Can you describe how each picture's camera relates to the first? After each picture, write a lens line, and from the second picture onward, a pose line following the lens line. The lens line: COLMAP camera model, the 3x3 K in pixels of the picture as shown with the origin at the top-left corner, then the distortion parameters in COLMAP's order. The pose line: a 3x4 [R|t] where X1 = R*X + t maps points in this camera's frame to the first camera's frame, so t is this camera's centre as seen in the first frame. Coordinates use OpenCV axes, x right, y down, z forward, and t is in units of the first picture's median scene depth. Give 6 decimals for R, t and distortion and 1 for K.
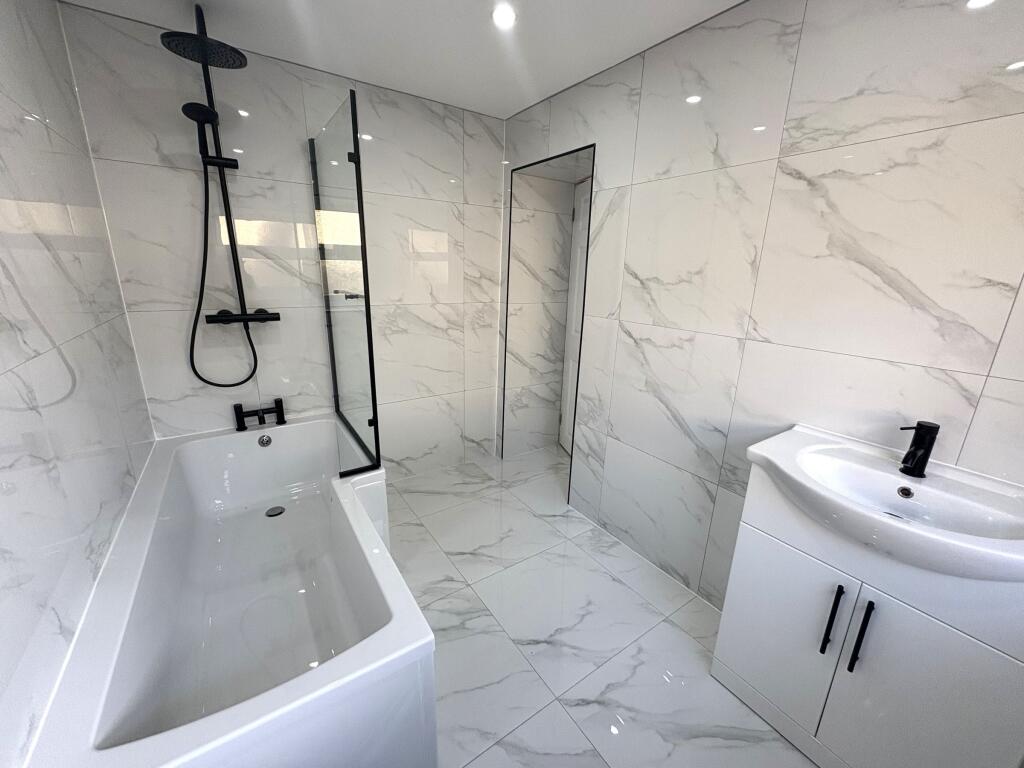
lens RADIAL K [[409.7, 0, 514.2], [0, 409.7, 382.9], [0, 0, 1]] dist [-0.001264, -0.000183]
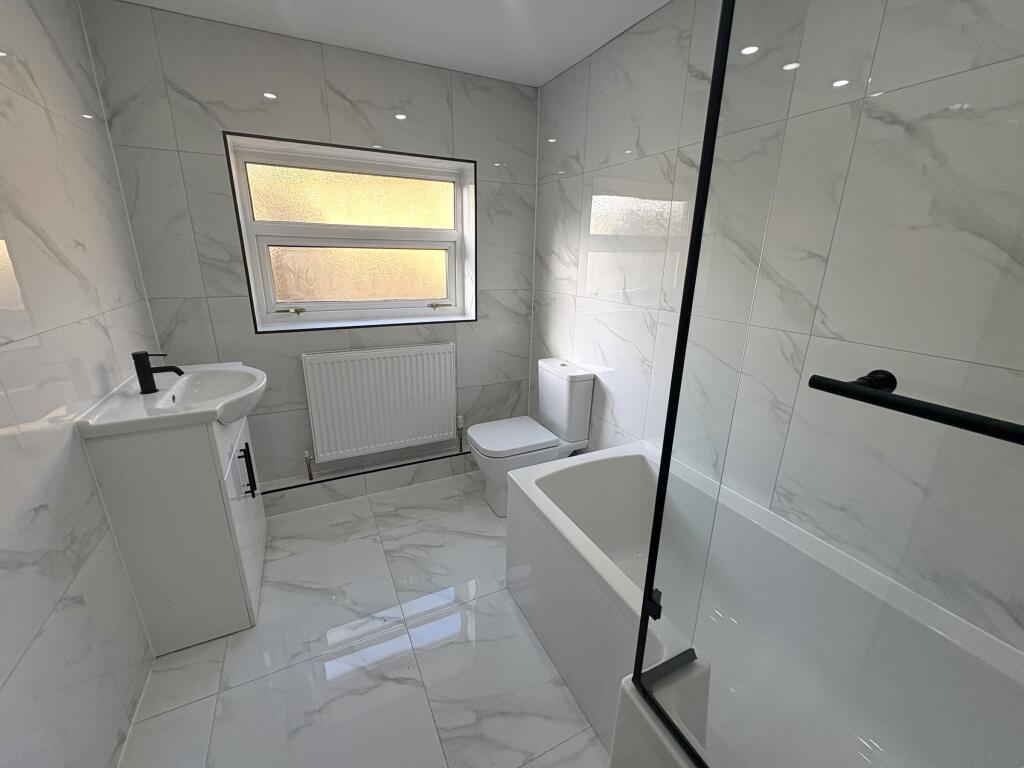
lens RADIAL K [[409.7, 0, 514.2], [0, 409.7, 382.9], [0, 0, 1]] dist [-0.001264, -0.000183]
pose [[-0.988152, -0.090175, 0.124195, -0.167837], [-0.007808, 0.837685, 0.546098, -0.256367], [-0.153281, 0.538658, -0.828464, 0.934595]]
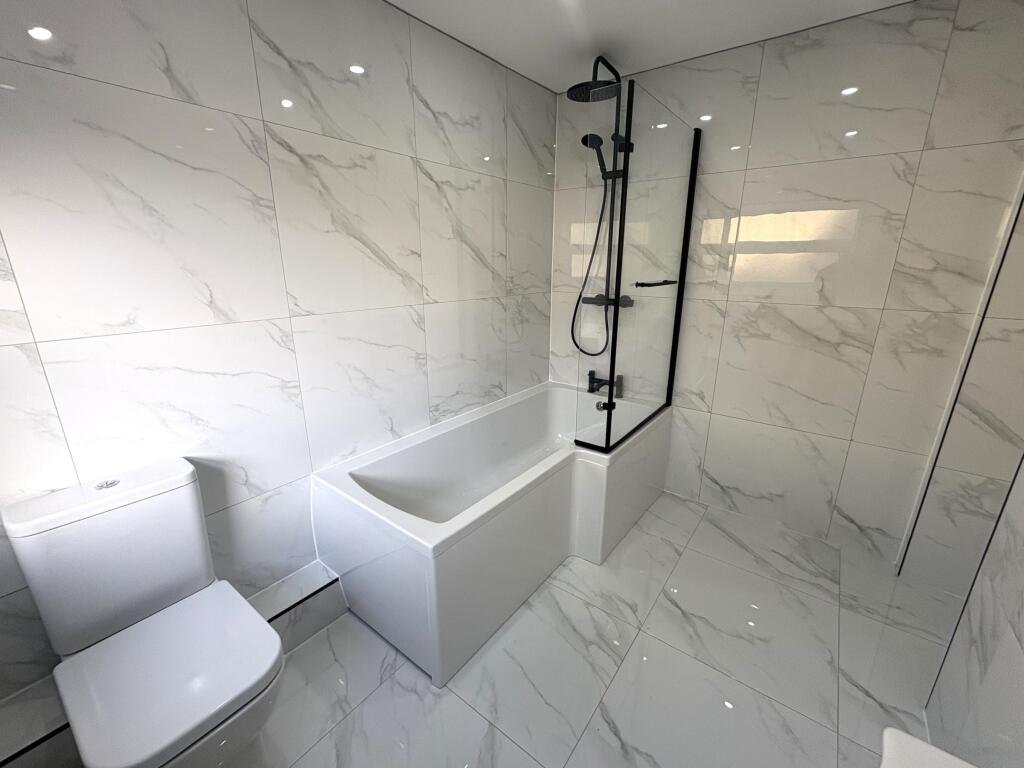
lens RADIAL K [[424.9, 0, 512.0], [0, 424.9, 384.0], [0, 0, 1]] dist [-0.000832, 0.000011]
pose [[0.307480, 0.238745, -0.921117, 0.402832], [-0.252270, 0.953828, 0.163013, -0.051940], [0.917505, 0.182247, 0.353511, 0.291785]]
